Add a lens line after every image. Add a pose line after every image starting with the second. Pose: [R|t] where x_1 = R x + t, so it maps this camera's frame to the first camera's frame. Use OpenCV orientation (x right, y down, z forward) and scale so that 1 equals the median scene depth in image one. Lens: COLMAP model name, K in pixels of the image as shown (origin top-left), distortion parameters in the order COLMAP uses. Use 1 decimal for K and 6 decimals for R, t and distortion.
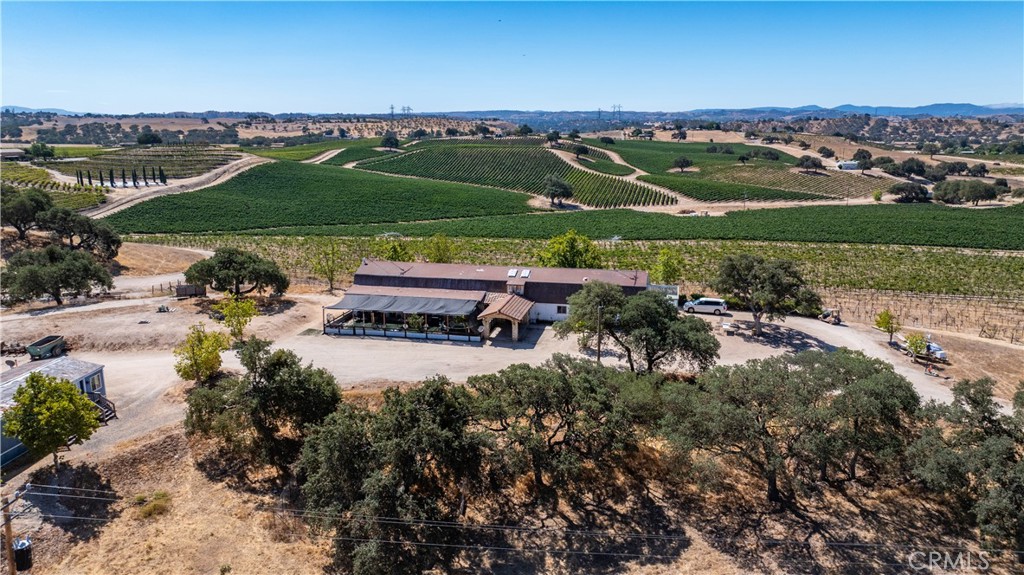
lens RADIAL K [[722.5, 0, 520.3], [0, 722.5, 276.3], [0, 0, 1]] dist [-0.037866, 0.039027]
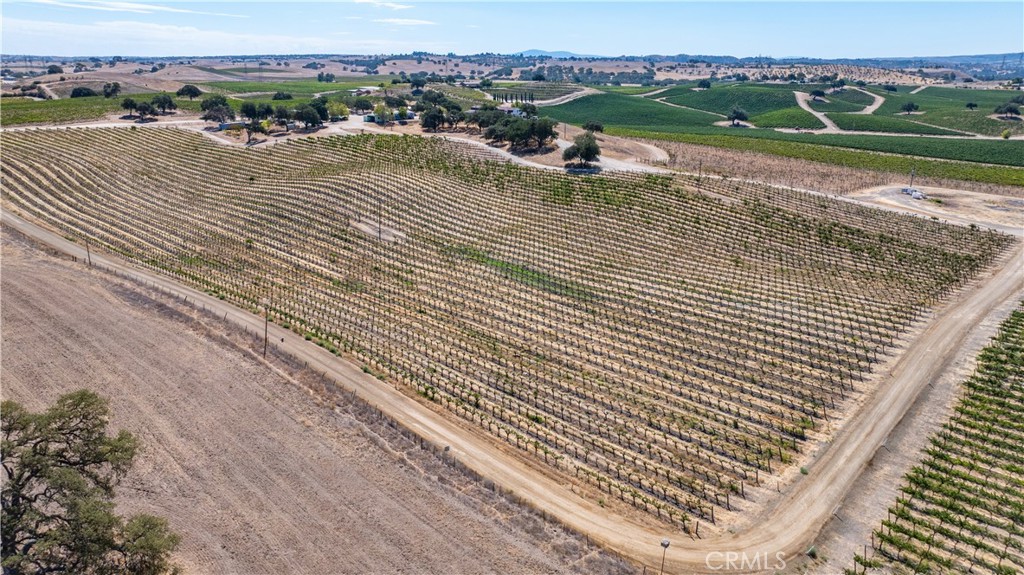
lens RADIAL K [[722.5, 0, 512.1], [0, 722.5, 290.1], [0, 0, 1]] dist [-0.037866, 0.039027]
pose [[0.807646, 0.181407, -0.561069, 0.279382], [-0.129278, 0.982826, 0.131679, 0.051583], [0.575321, -0.033817, 0.817228, -0.264657]]
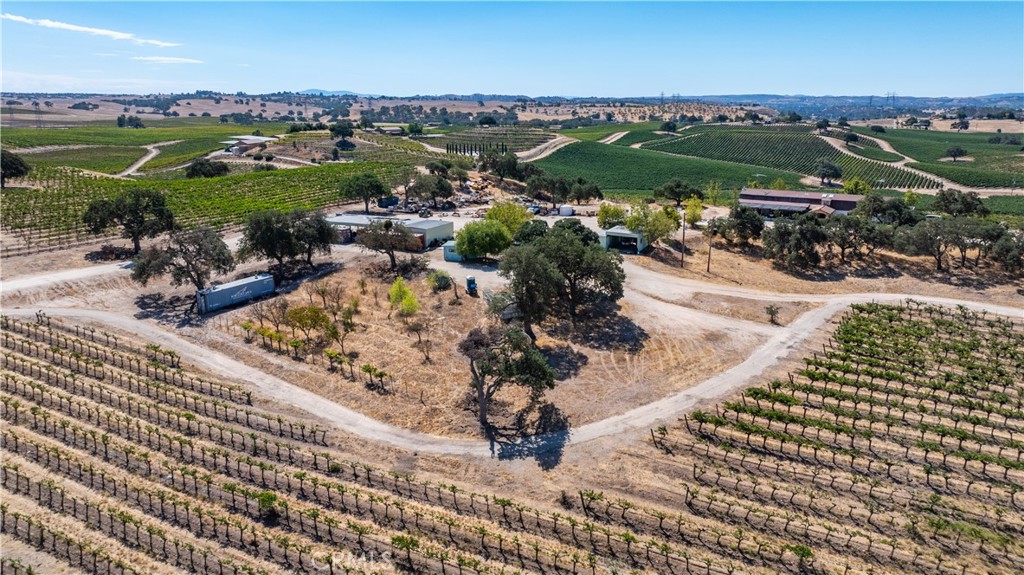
lens RADIAL K [[722.5, 0, 521.6], [0, 722.5, 290.9], [0, 0, 1]] dist [-0.037866, 0.039027]
pose [[0.945359, 0.087062, -0.314192, -0.016177], [-0.074189, 0.995850, 0.052723, 0.022290], [0.317478, -0.026533, 0.947894, -0.120024]]
